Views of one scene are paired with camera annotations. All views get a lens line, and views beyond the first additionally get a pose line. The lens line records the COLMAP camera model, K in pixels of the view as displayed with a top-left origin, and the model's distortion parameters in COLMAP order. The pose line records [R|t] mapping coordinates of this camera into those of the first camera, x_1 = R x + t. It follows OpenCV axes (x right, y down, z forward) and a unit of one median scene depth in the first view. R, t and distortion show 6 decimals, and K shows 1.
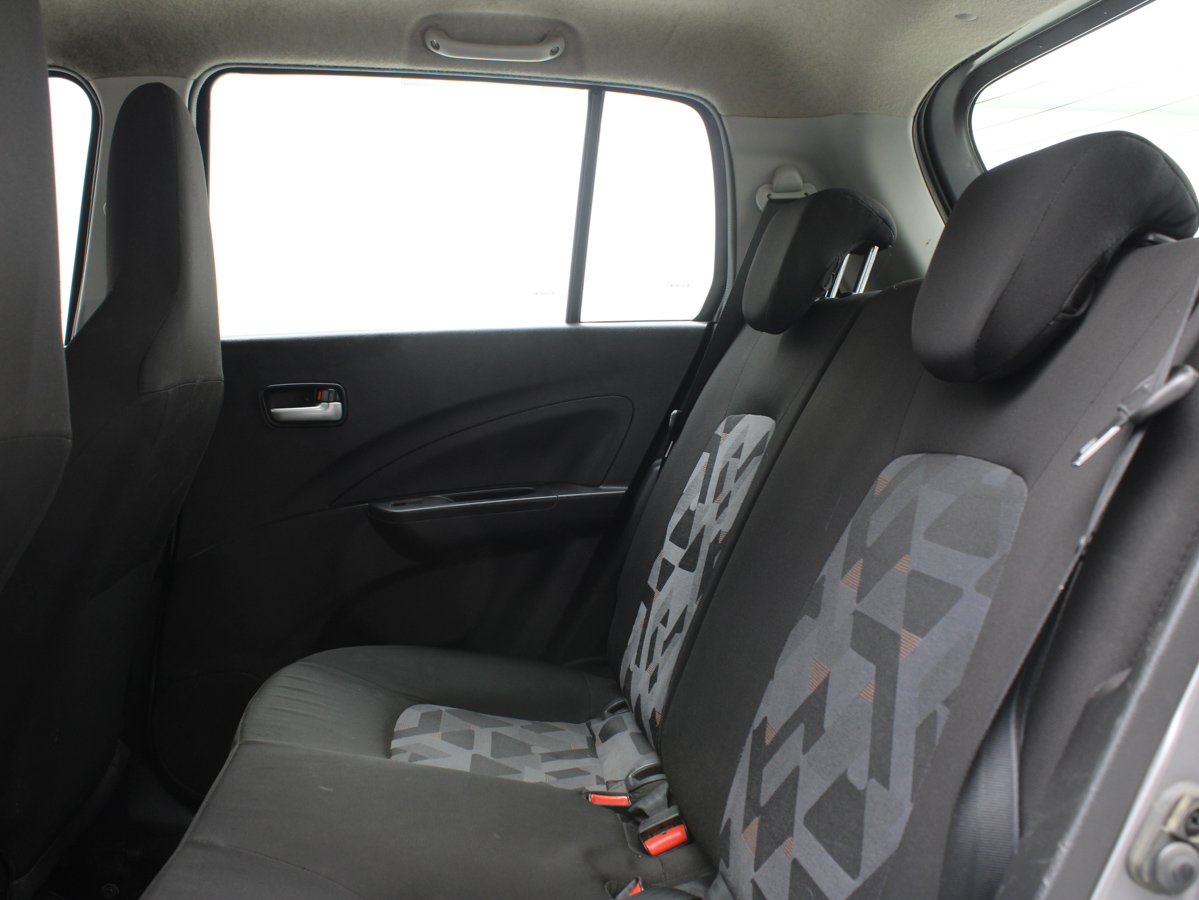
lens RADIAL K [[1226.4, 0, 599.5], [0, 1226.4, 450.0], [0, 0, 1]] dist [-0.165243, 0.198811]
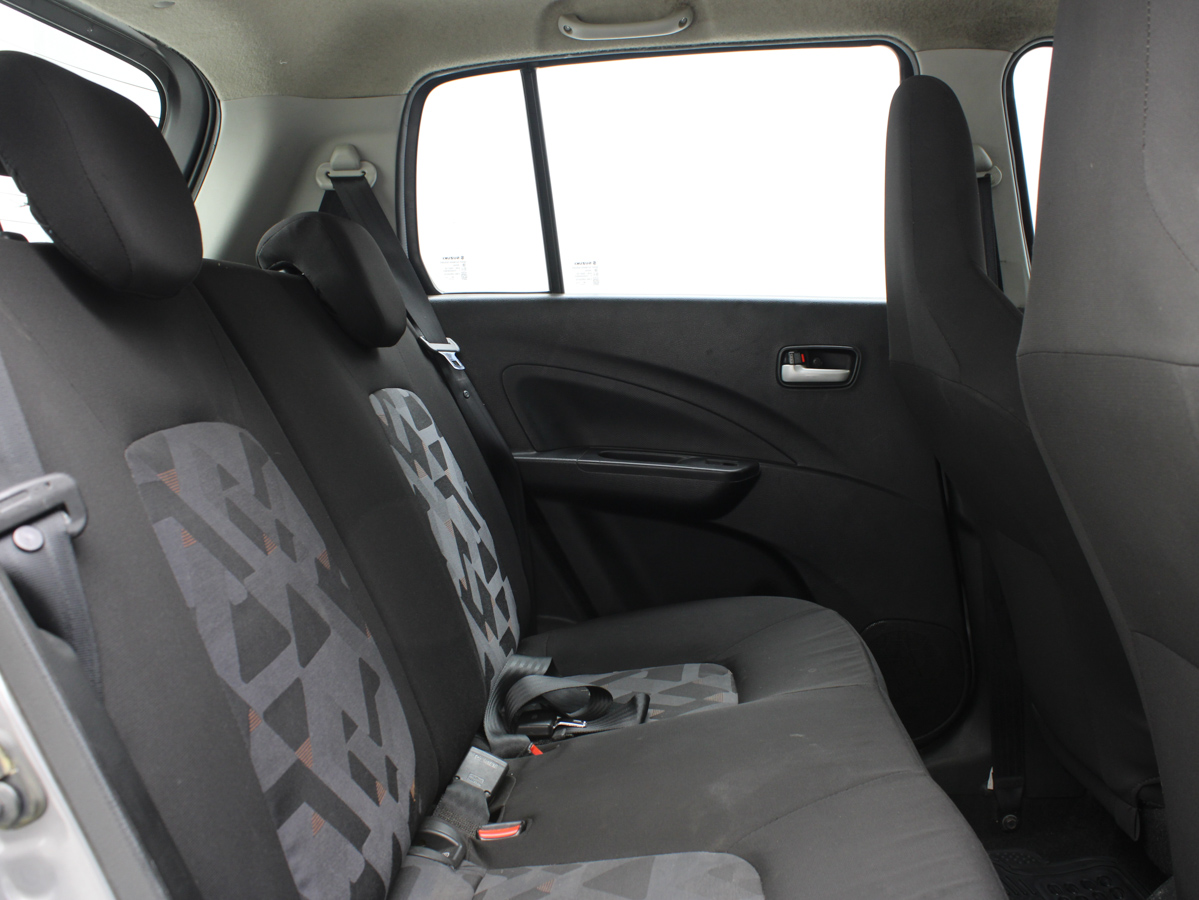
lens RADIAL K [[1226.4, 0, 599.5], [0, 1226.4, 450.0], [0, 0, 1]] dist [-0.165243, 0.198811]
pose [[-0.981738, -0.018418, 0.189345, -0.218447], [0.013950, 0.985653, 0.168206, -0.127382], [-0.189727, 0.167775, -0.967396, 1.701721]]
